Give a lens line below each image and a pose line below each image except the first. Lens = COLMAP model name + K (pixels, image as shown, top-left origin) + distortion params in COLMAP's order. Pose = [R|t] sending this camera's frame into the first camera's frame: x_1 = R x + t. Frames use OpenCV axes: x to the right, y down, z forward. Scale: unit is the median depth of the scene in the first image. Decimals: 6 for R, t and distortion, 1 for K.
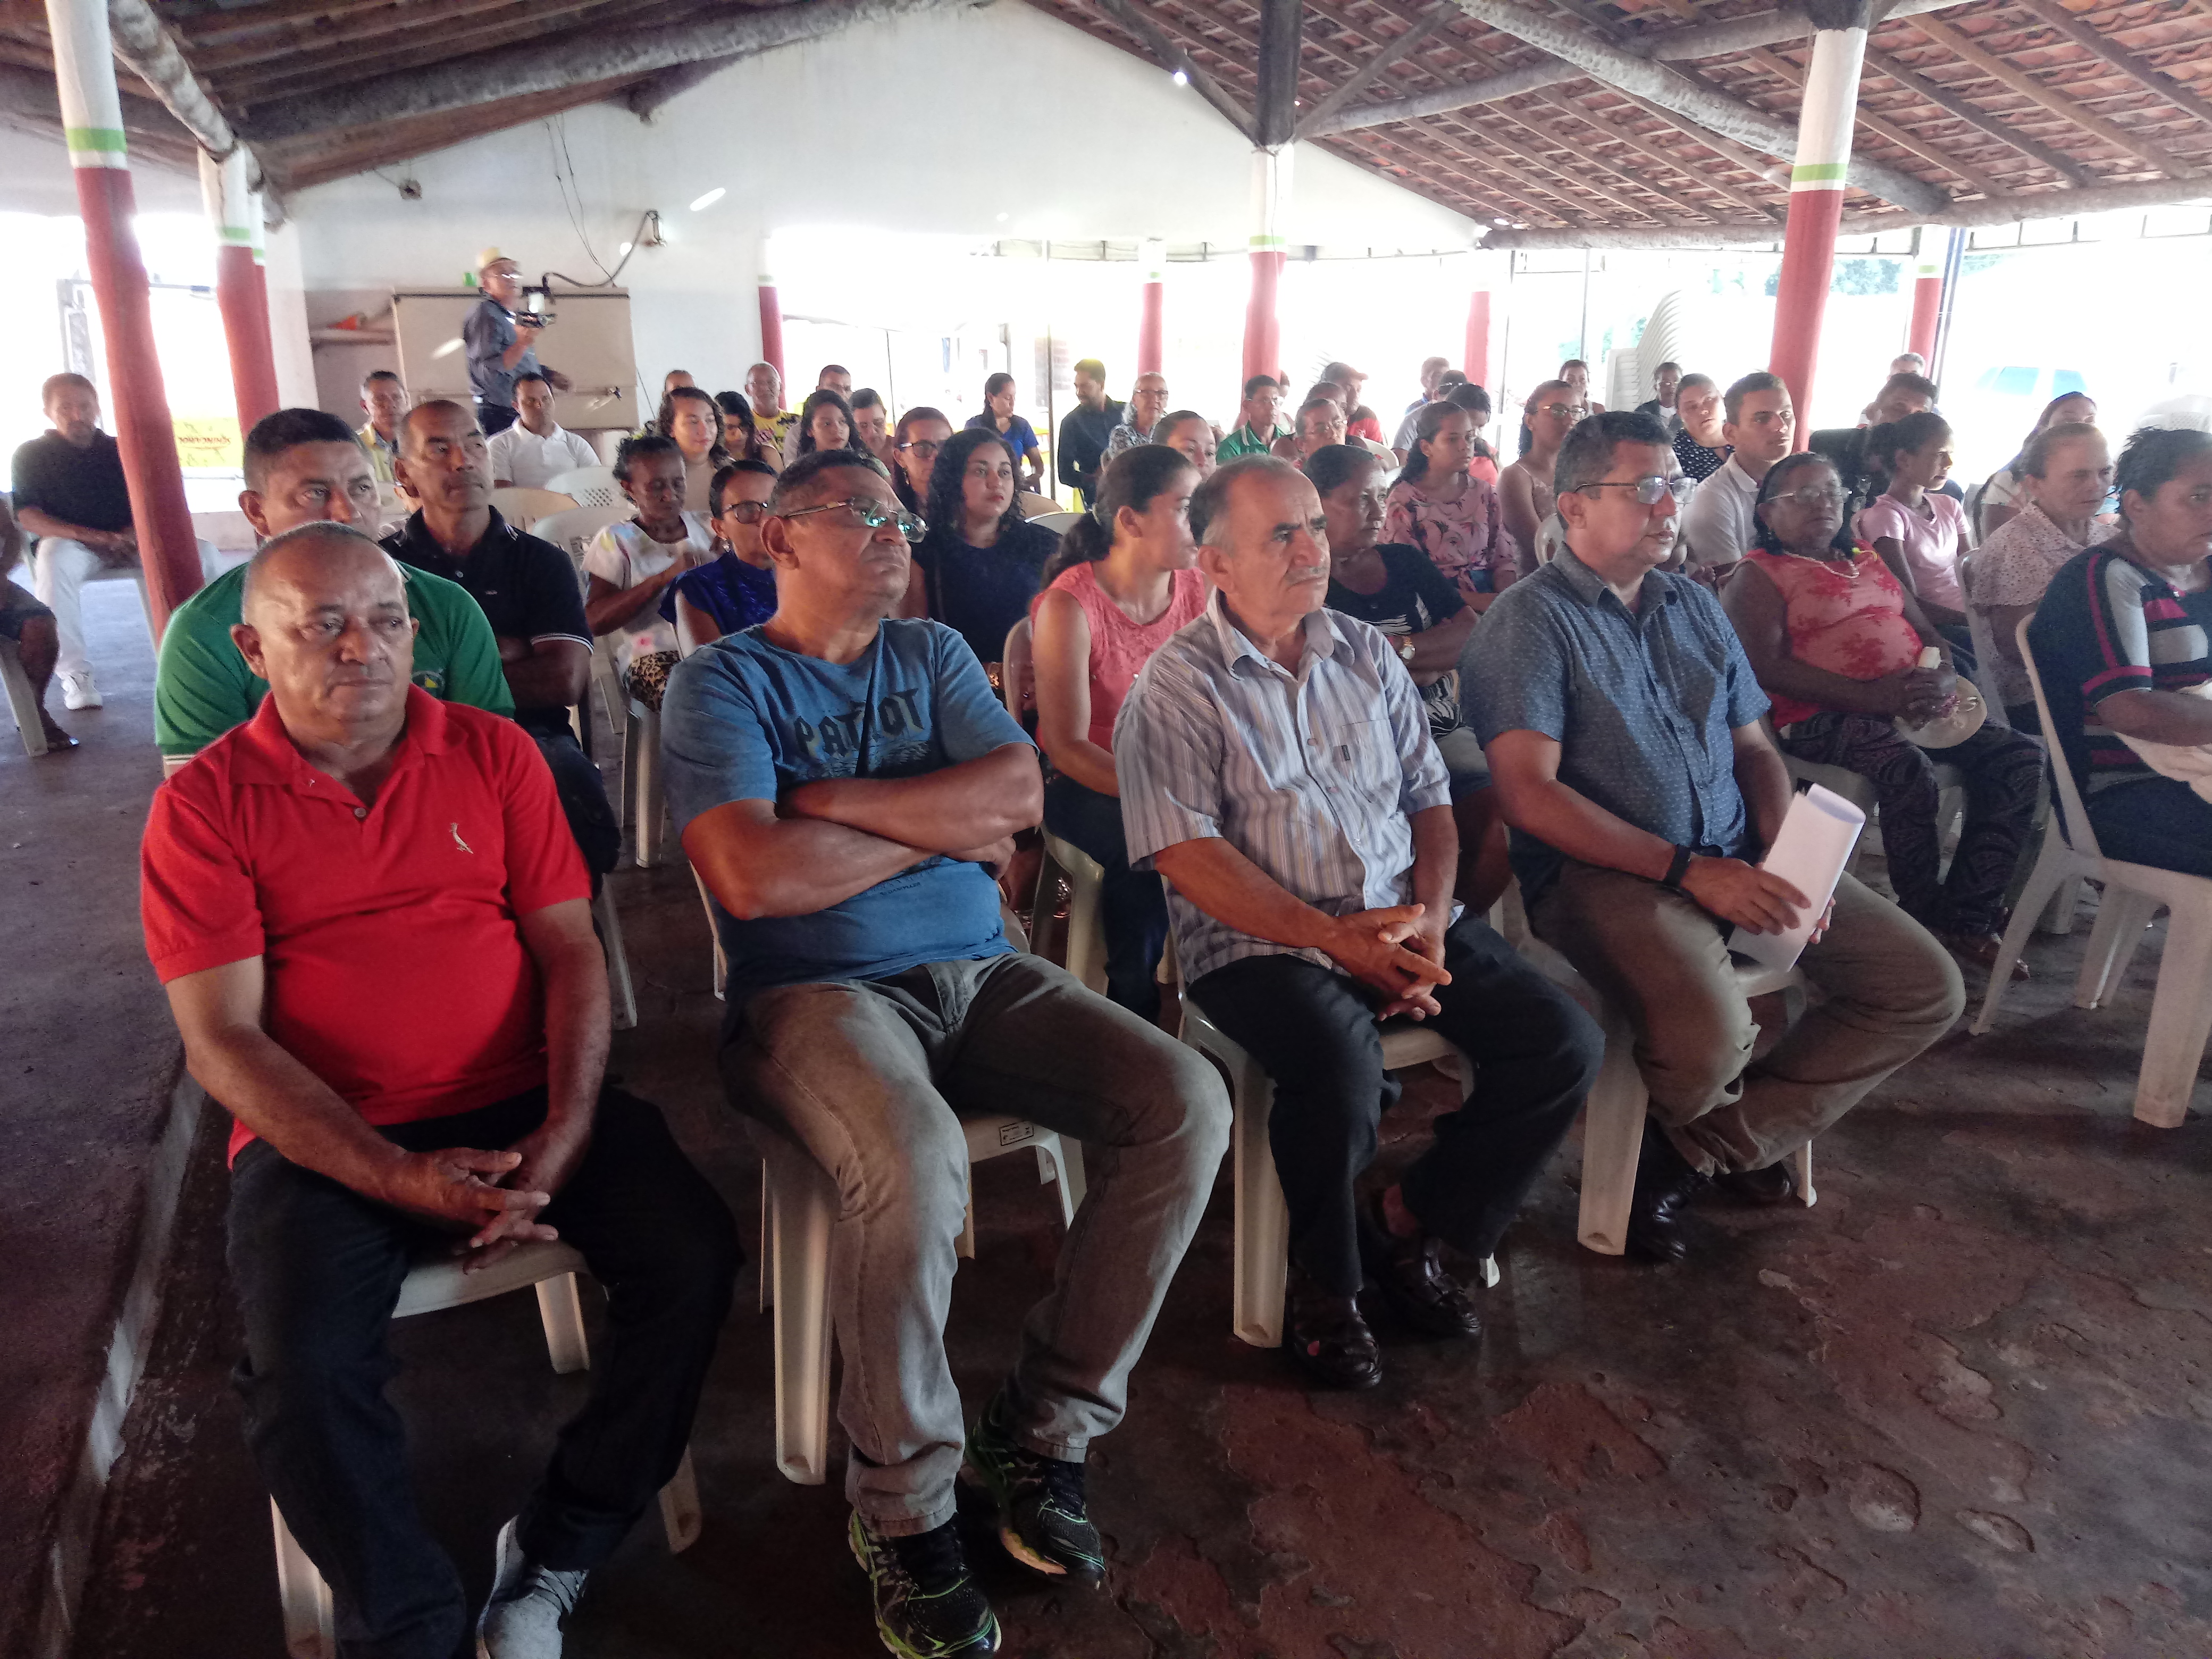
lens RADIAL K [[1655.7, 0, 1101.0], [0, 1655.7, 832.0], [0, 0, 1]] dist [0.018830, -0.013050]
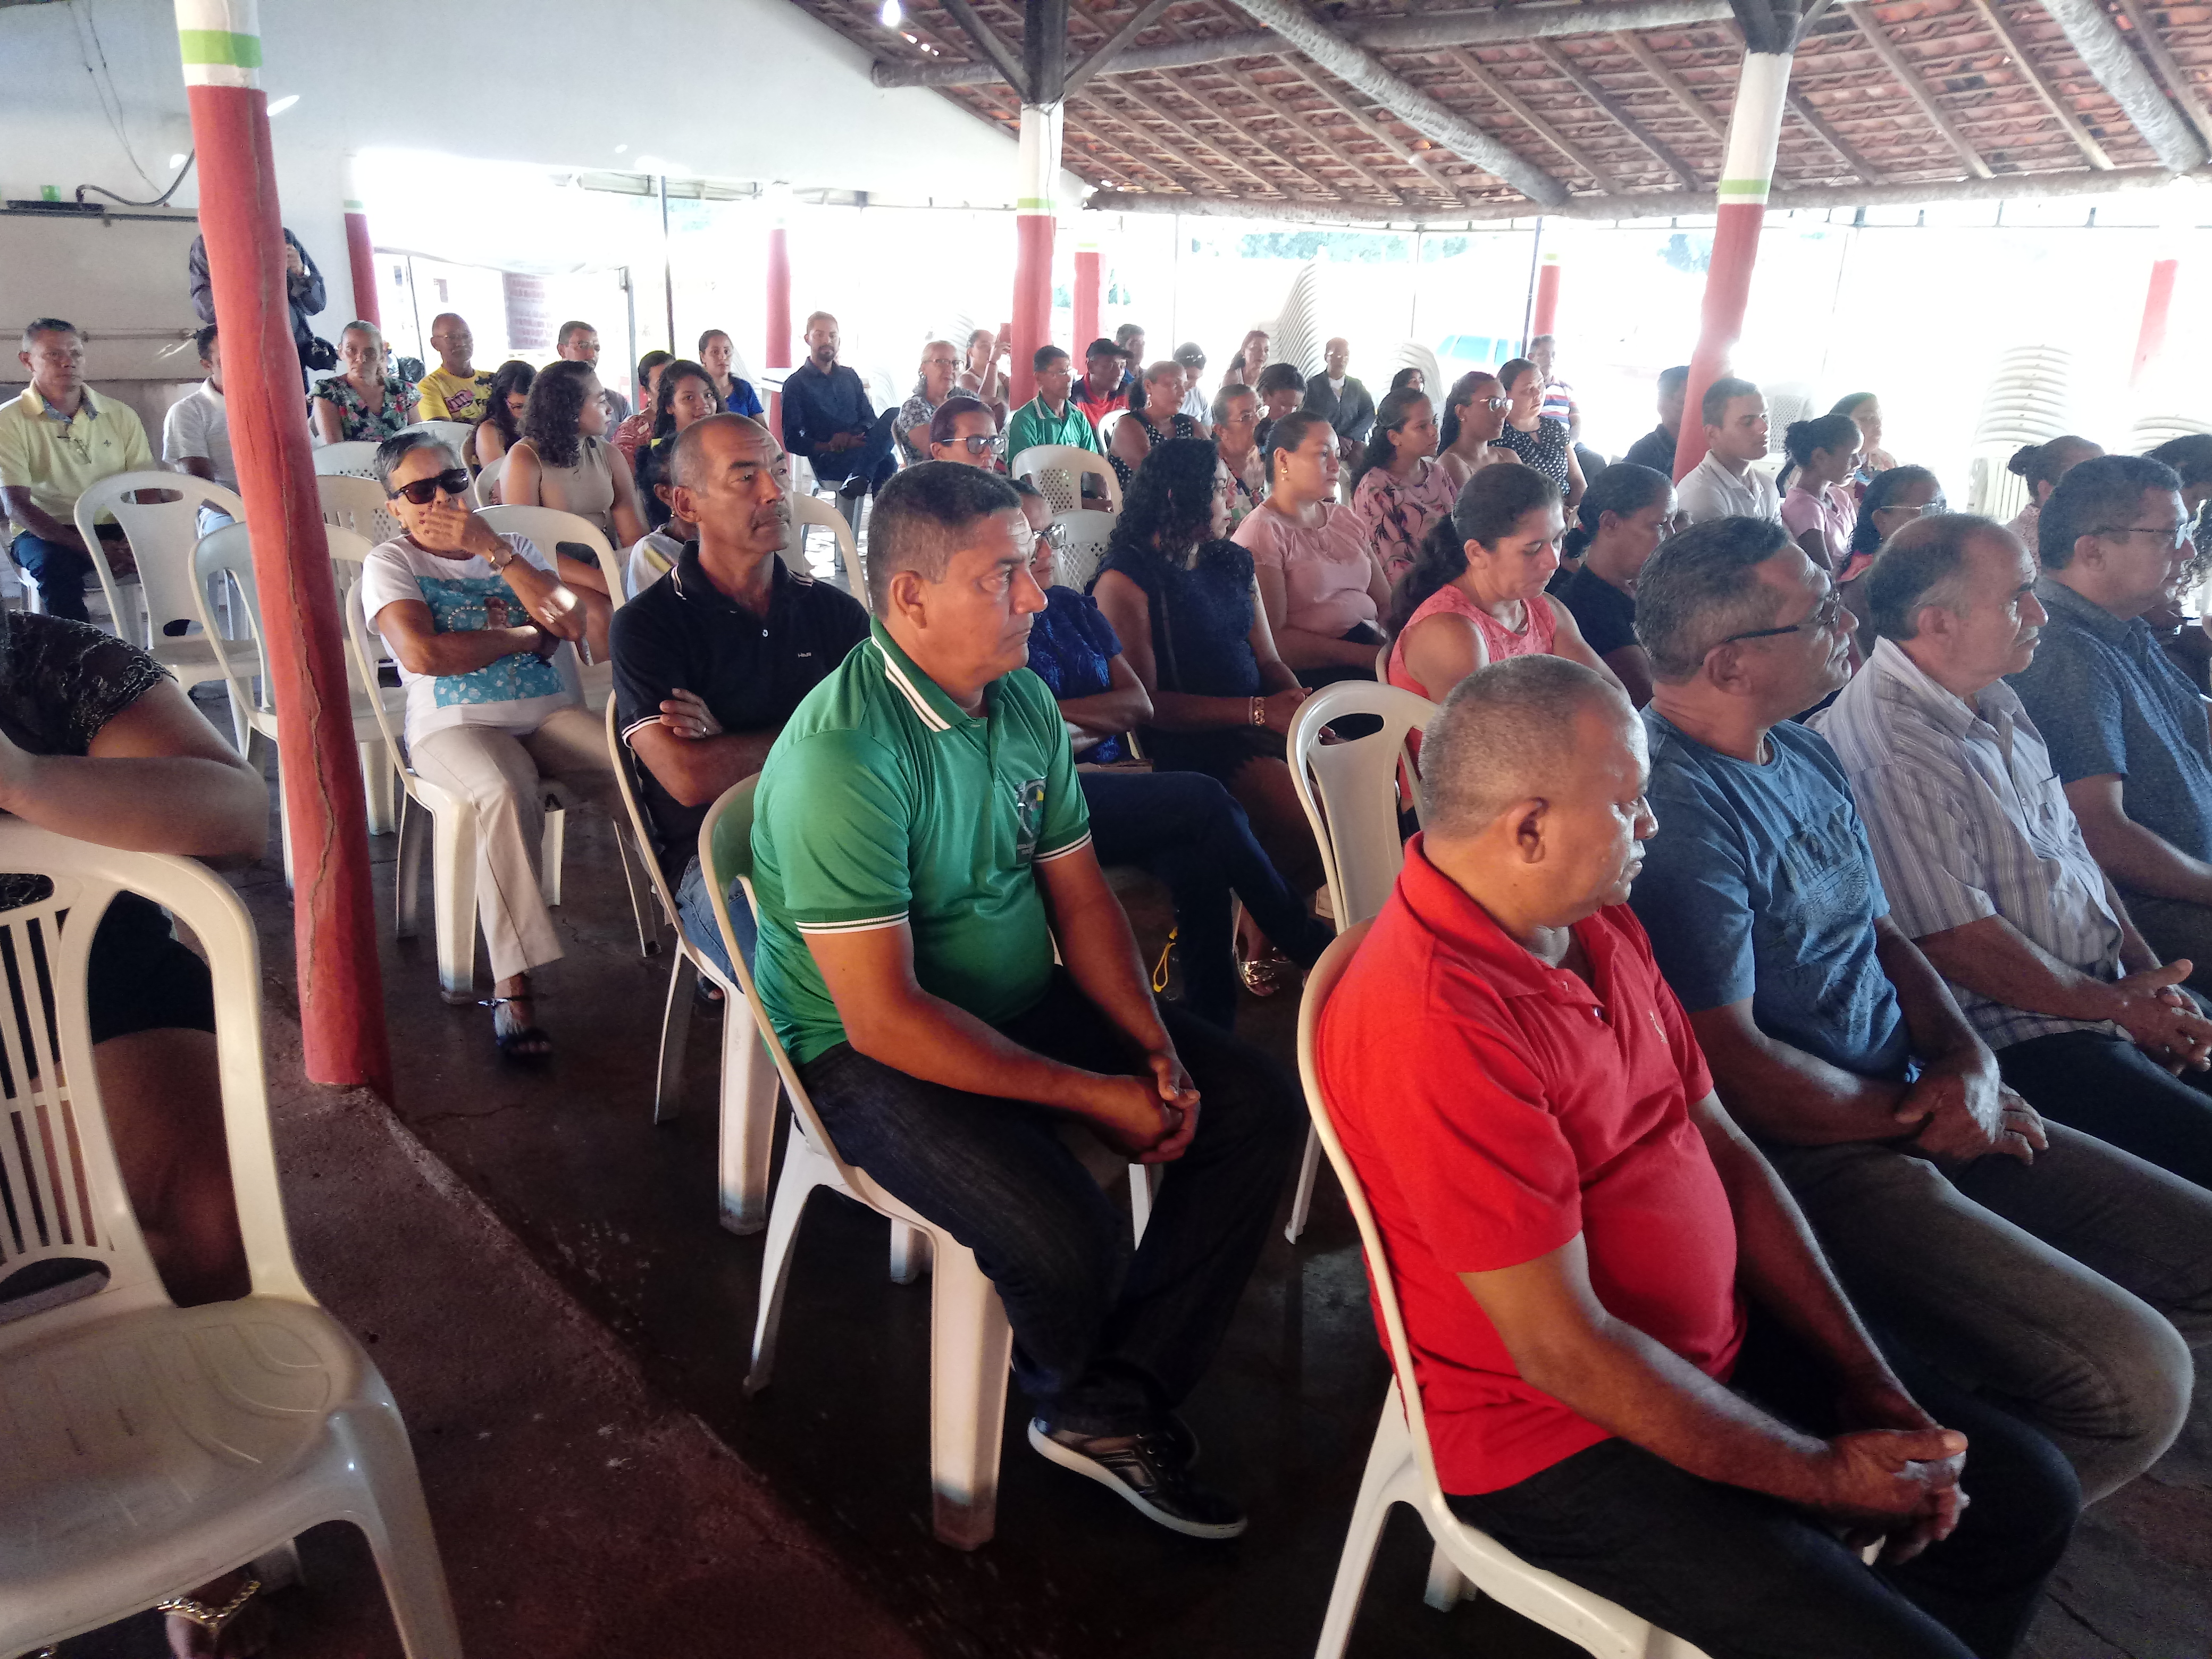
lens RADIAL K [[1655.7, 0, 1110.0], [0, 1655.7, 829.2], [0, 0, 1]] dist [0.018830, -0.013050]
pose [[0.939999, -0.073350, 0.333198, -0.181473], [0.062542, 0.997113, 0.043064, -0.029730], [-0.335395, -0.019642, 0.941873, 0.064399]]
